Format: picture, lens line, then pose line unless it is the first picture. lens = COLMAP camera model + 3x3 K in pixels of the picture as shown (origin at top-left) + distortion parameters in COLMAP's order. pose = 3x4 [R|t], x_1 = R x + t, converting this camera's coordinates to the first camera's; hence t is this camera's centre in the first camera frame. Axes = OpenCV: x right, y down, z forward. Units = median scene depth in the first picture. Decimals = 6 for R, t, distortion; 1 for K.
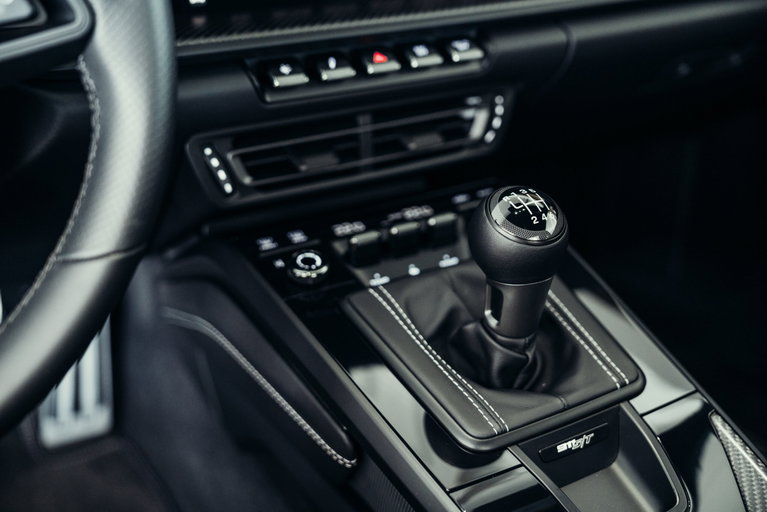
lens RADIAL K [[907.1, 0, 381.9], [0, 907.1, 260.6], [0, 0, 1]] dist [-0.030855, 0.000000]
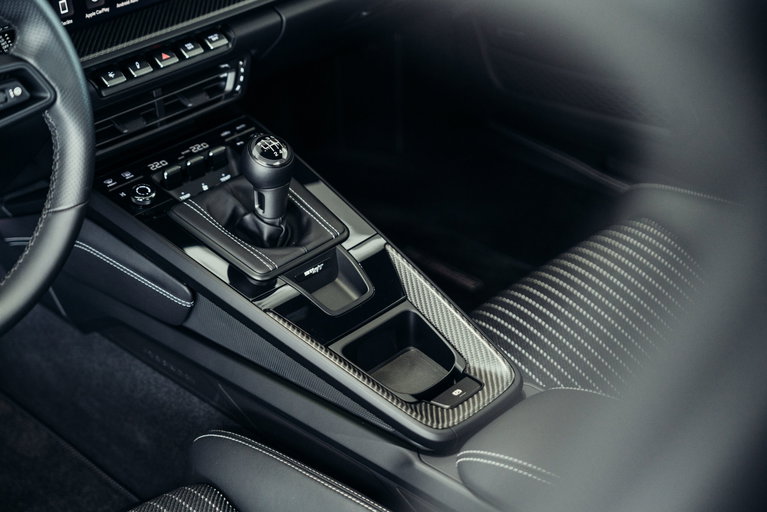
lens RADIAL K [[1302.2, 0, 384.2], [0, 1302.2, 259.5], [0, 0, 1]] dist [0.058336, 0.000000]
pose [[0.962252, -0.150582, 0.226706, -0.214663], [0.126235, 0.984910, 0.118391, -0.101120], [-0.241113, -0.085304, 0.966741, -1.388817]]
